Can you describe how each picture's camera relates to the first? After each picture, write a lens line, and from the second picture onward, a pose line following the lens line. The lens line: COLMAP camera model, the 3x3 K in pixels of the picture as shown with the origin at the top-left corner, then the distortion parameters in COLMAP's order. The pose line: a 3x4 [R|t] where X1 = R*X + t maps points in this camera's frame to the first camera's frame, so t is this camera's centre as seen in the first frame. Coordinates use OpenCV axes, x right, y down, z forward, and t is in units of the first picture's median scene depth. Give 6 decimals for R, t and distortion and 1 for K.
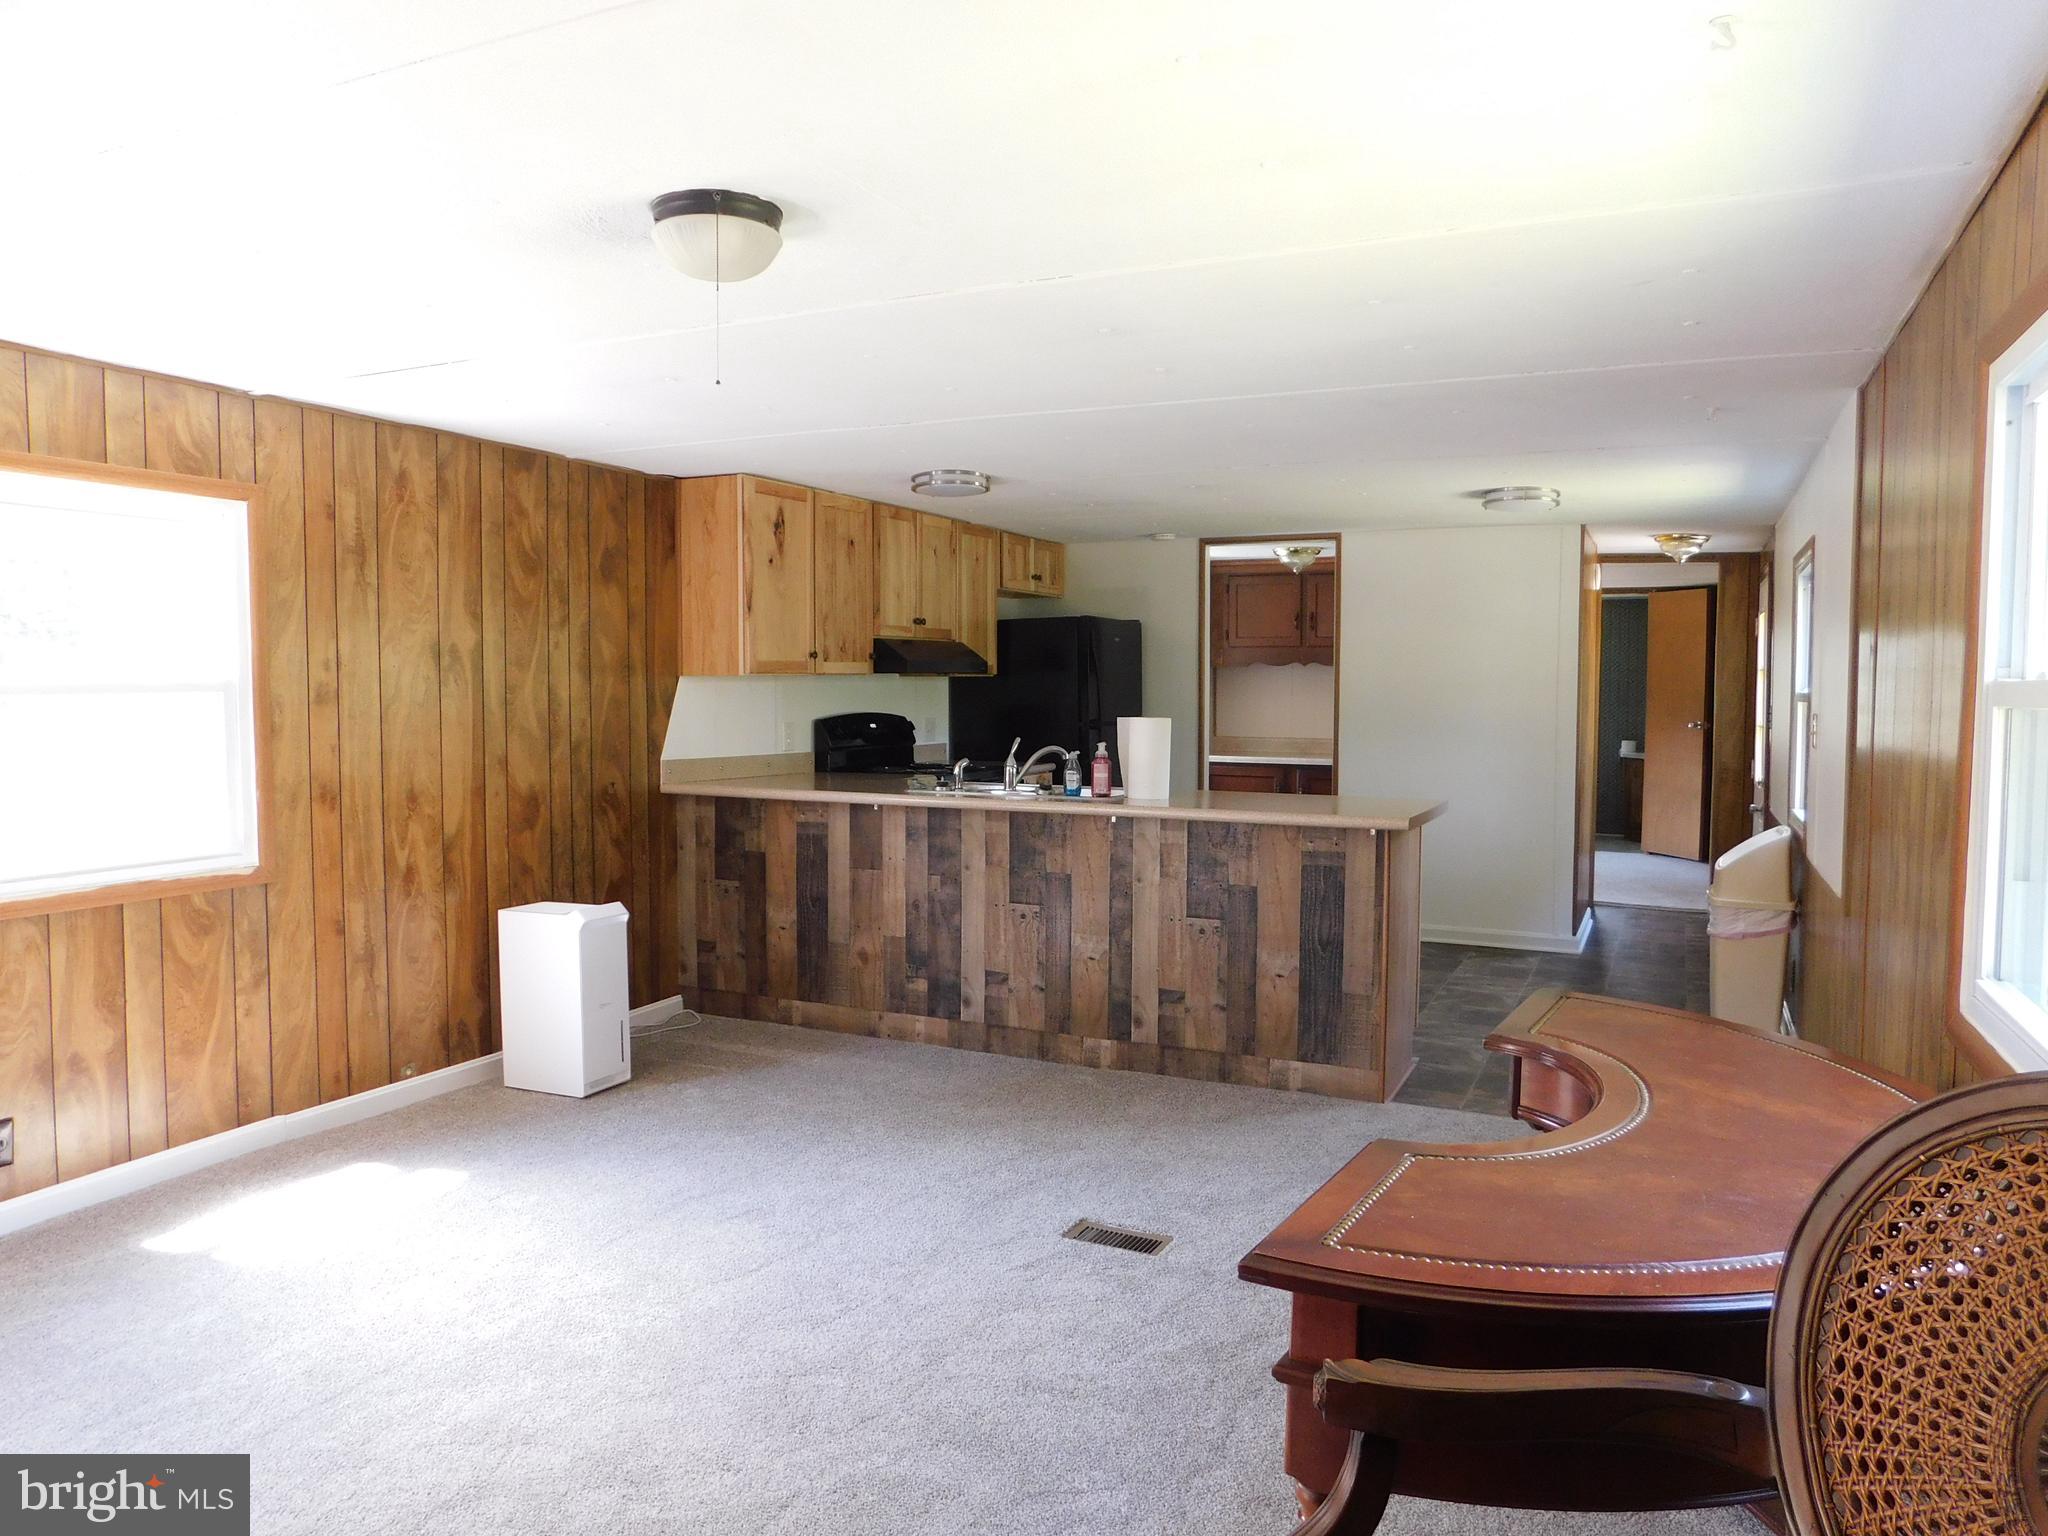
lens RADIAL K [[1468.3, 0, 1021.5], [0, 1468.3, 760.9], [0, 0, 1]] dist [-0.006951, 0.001353]
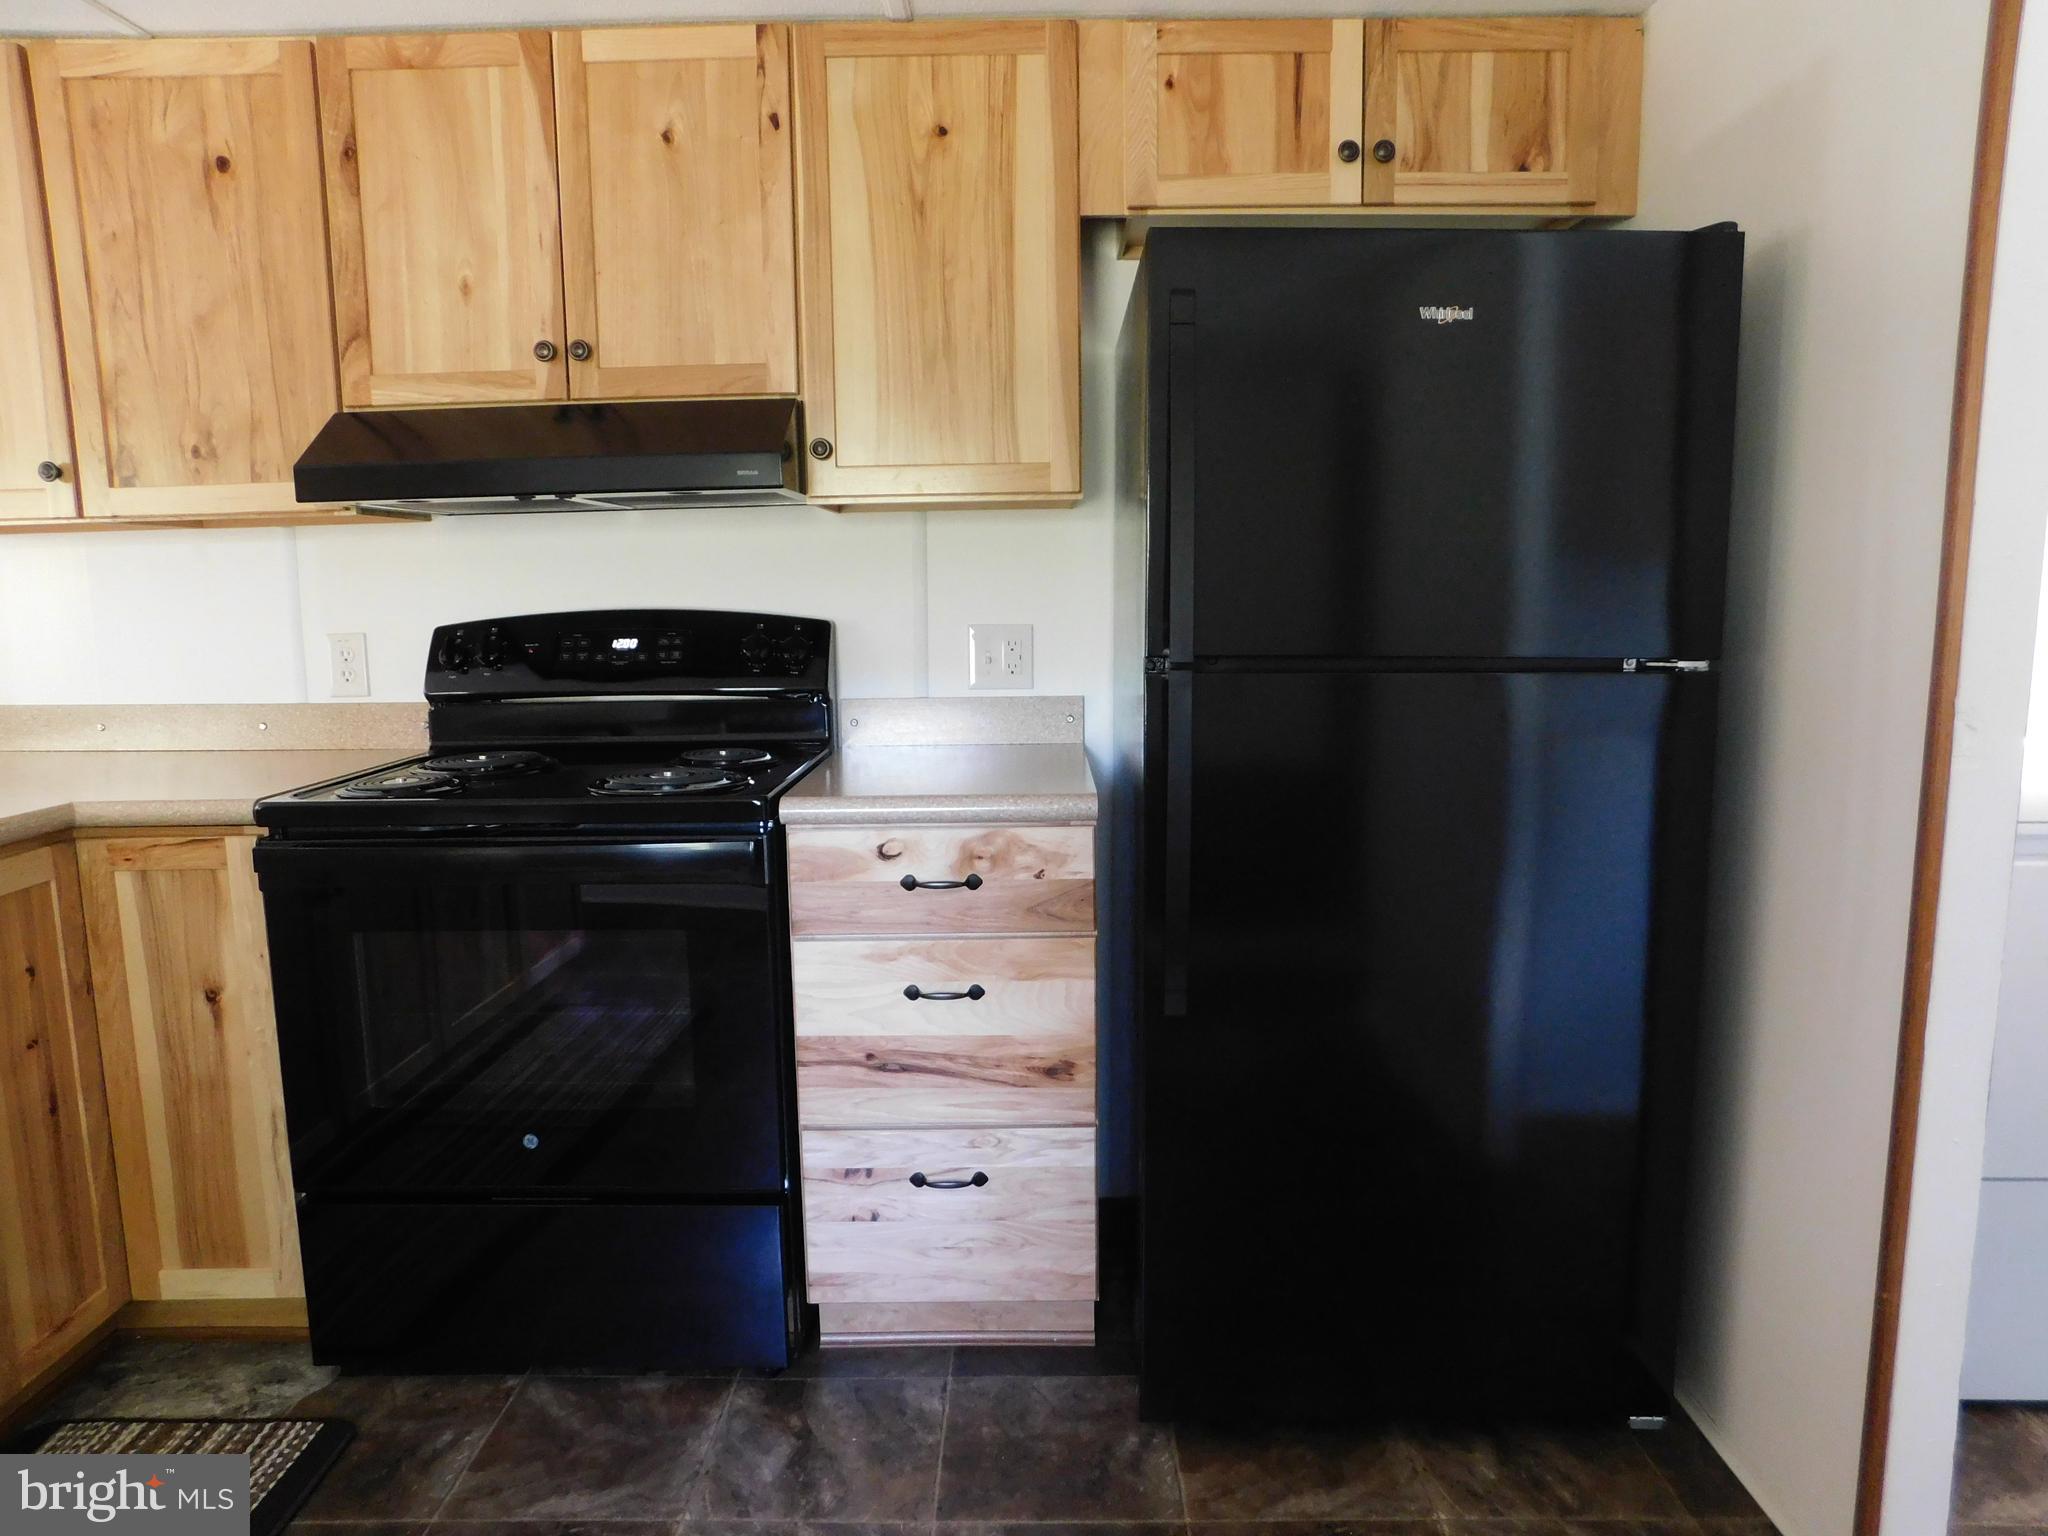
lens RADIAL K [[1335.6, 0, 1037.0], [0, 1335.6, 775.1], [0, 0, 1]] dist [-0.053670, 0.024358]
pose [[0.430096, 0.116366, -0.895252, 0.248661], [-0.033586, 0.993034, 0.112940, -0.030488], [0.902158, -0.018507, 0.431008, 0.874205]]
